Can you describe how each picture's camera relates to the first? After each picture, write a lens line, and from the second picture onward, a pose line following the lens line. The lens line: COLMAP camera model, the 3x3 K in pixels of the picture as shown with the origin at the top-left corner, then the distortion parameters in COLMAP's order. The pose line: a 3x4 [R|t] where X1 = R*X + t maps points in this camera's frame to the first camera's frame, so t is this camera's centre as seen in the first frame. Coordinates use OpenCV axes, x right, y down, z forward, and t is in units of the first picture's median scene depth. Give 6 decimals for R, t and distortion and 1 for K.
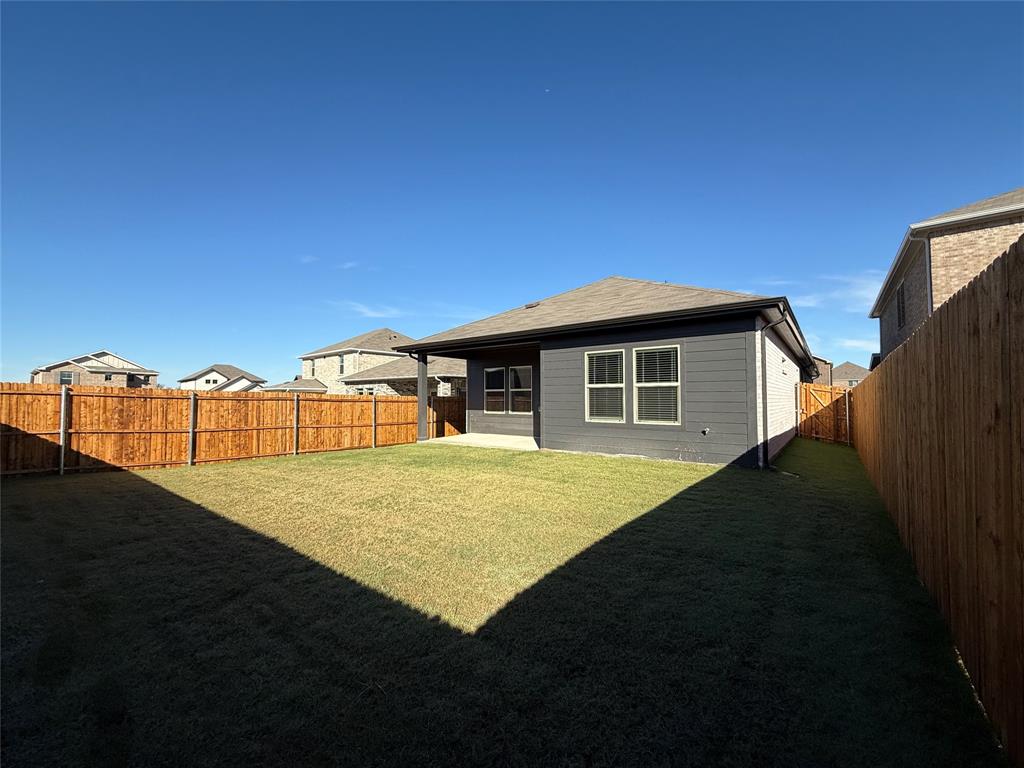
lens RADIAL K [[406.7, 0, 508.5], [0, 406.7, 385.6], [0, 0, 1]] dist [0.000196, 0.000174]
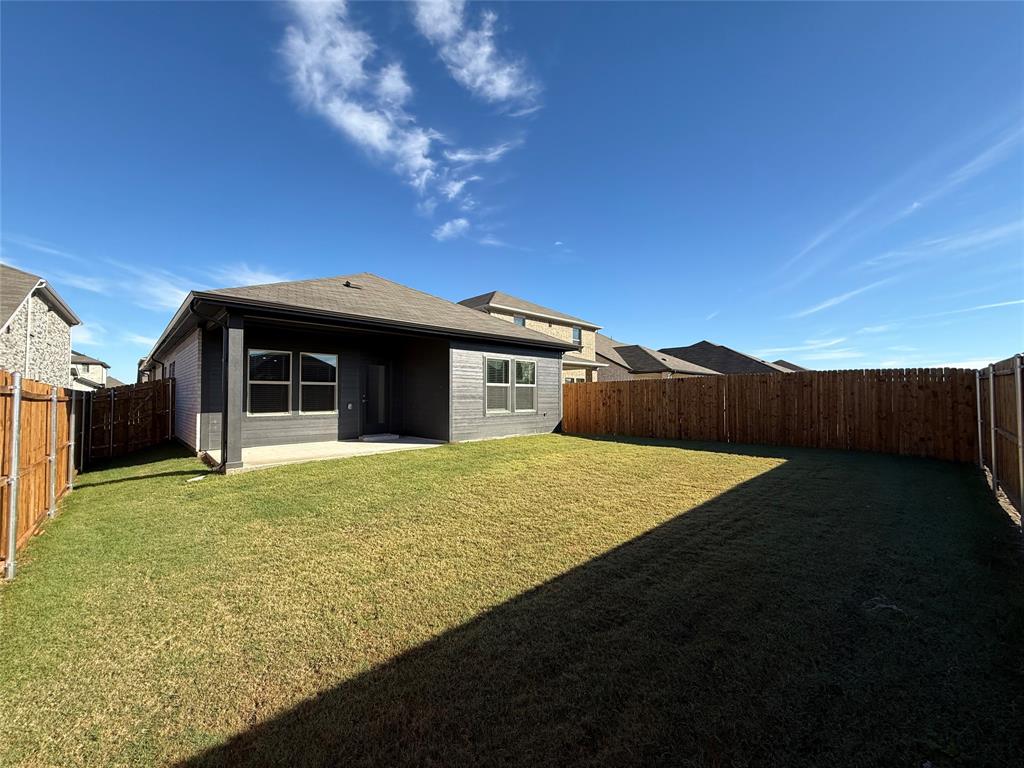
lens RADIAL K [[406.7, 0, 508.5], [0, 406.7, 385.6], [0, 0, 1]] dist [0.000196, 0.000174]
pose [[0.138786, 0.037381, 0.989617, -0.716652], [-0.025957, 0.999081, -0.034098, 0.031880], [-0.989982, -0.020955, 0.139629, 0.534666]]
